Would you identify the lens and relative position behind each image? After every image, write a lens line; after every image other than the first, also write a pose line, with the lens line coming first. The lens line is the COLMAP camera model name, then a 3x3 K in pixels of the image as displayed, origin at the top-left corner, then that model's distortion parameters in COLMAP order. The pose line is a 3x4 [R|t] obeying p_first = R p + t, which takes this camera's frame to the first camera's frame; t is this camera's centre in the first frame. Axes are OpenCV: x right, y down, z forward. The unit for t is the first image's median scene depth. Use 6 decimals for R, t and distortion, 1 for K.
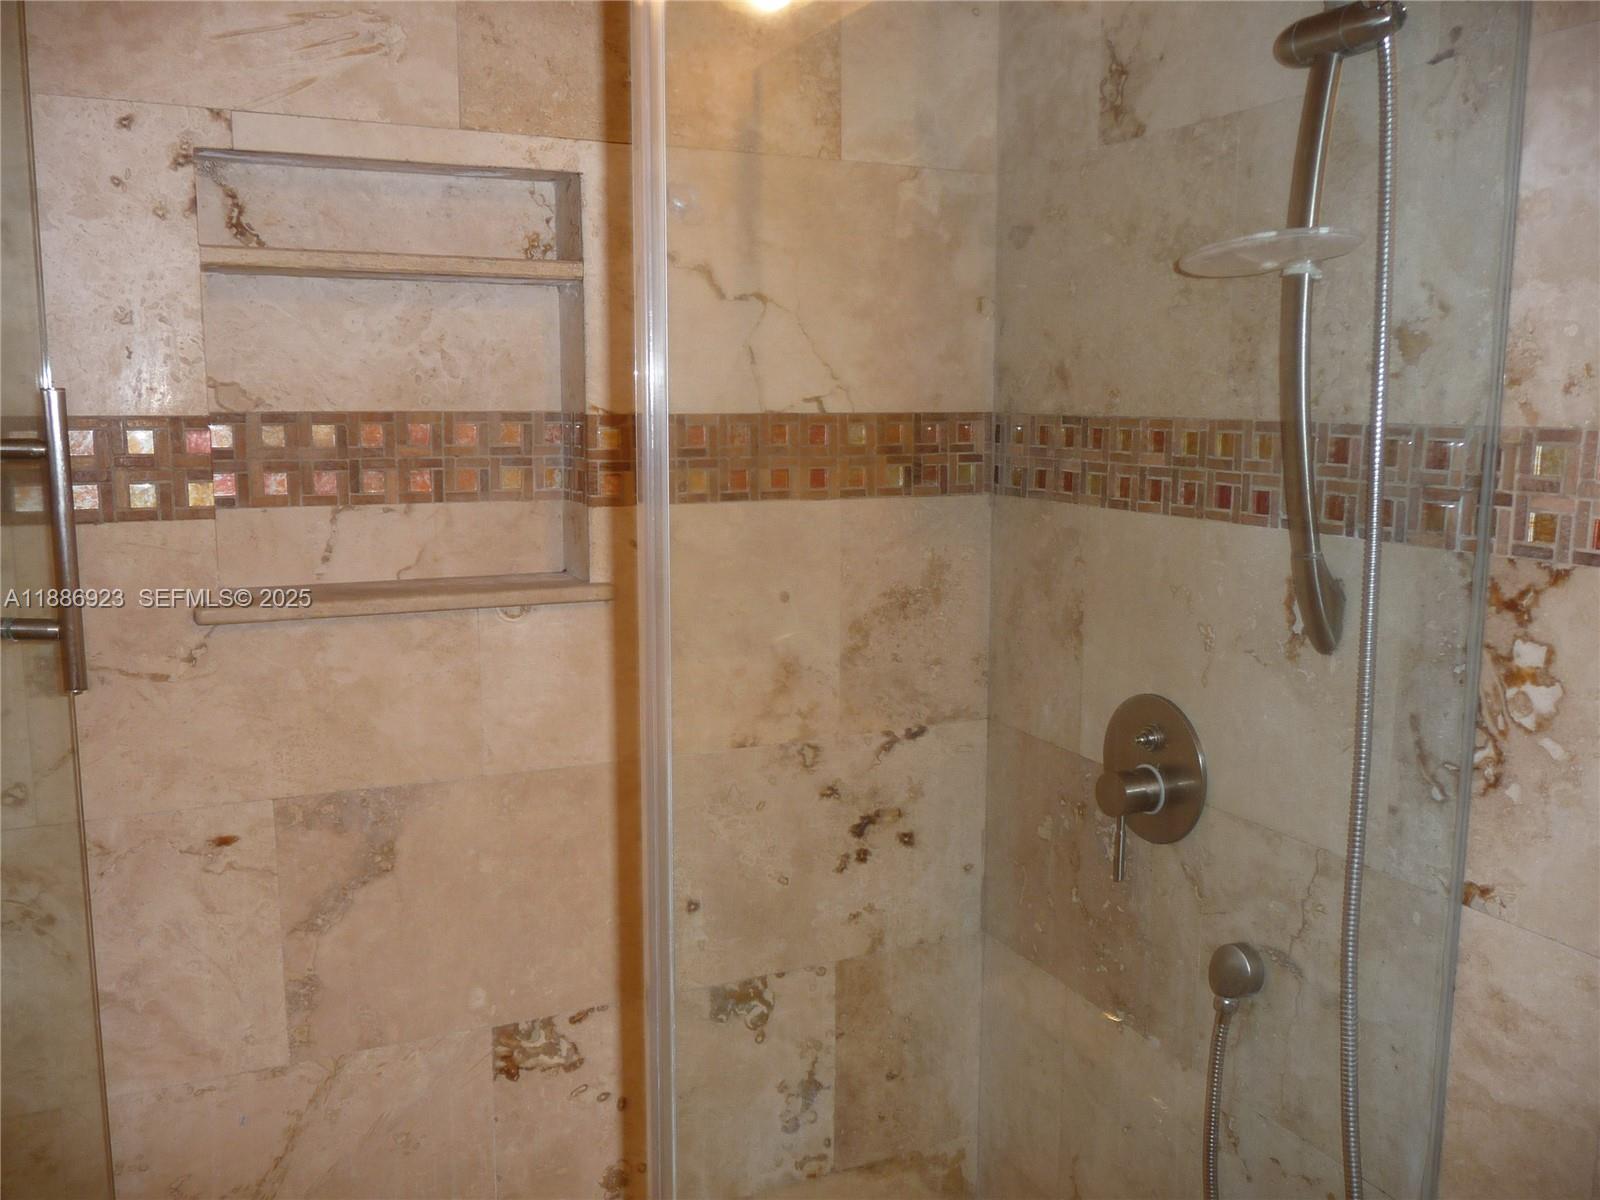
lens RADIAL K [[1383.5, 0, 798.4], [0, 1383.5, 635.2], [0, 0, 1]] dist [-0.041576, 0.001395]
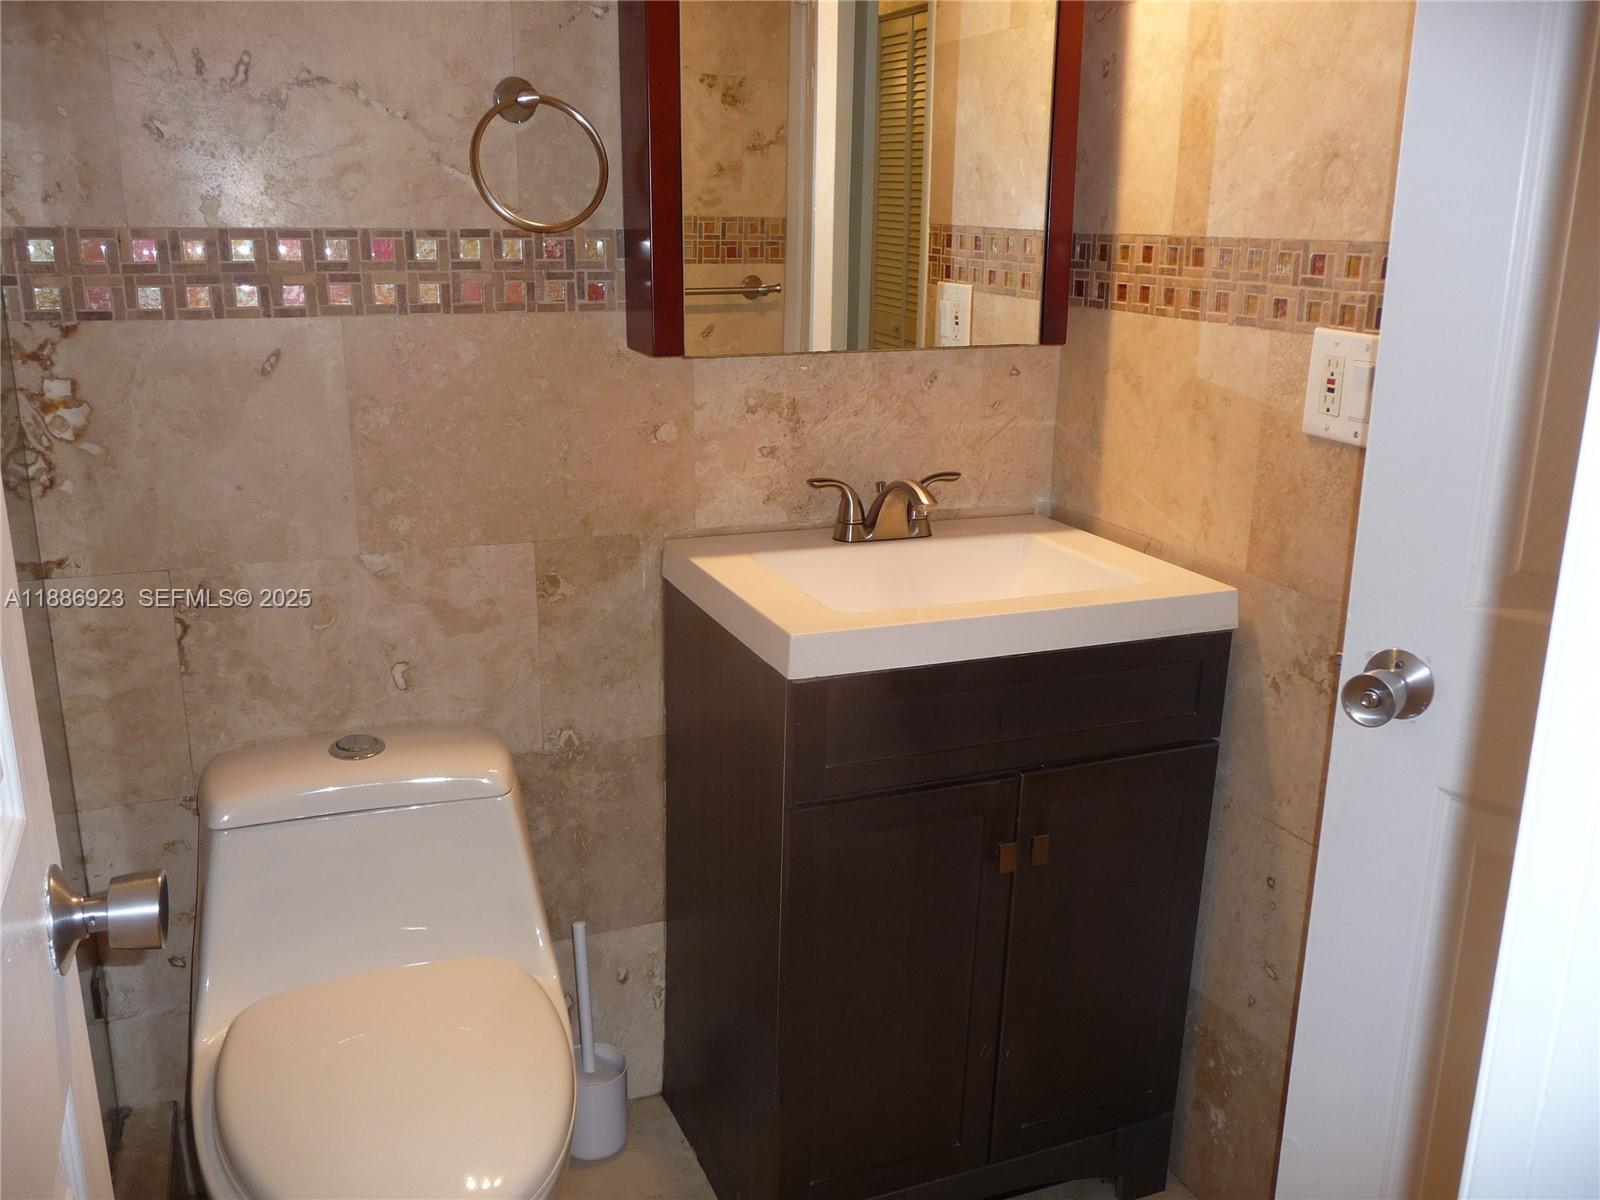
lens RADIAL K [[1383.5, 0, 798.4], [0, 1383.5, 635.2], [0, 0, 1]] dist [-0.041576, 0.001395]
pose [[-0.091410, -0.288707, 0.953044, -0.979452], [0.139473, 0.943905, 0.299316, -0.061818], [-0.985998, 0.160284, -0.046016, 0.336648]]
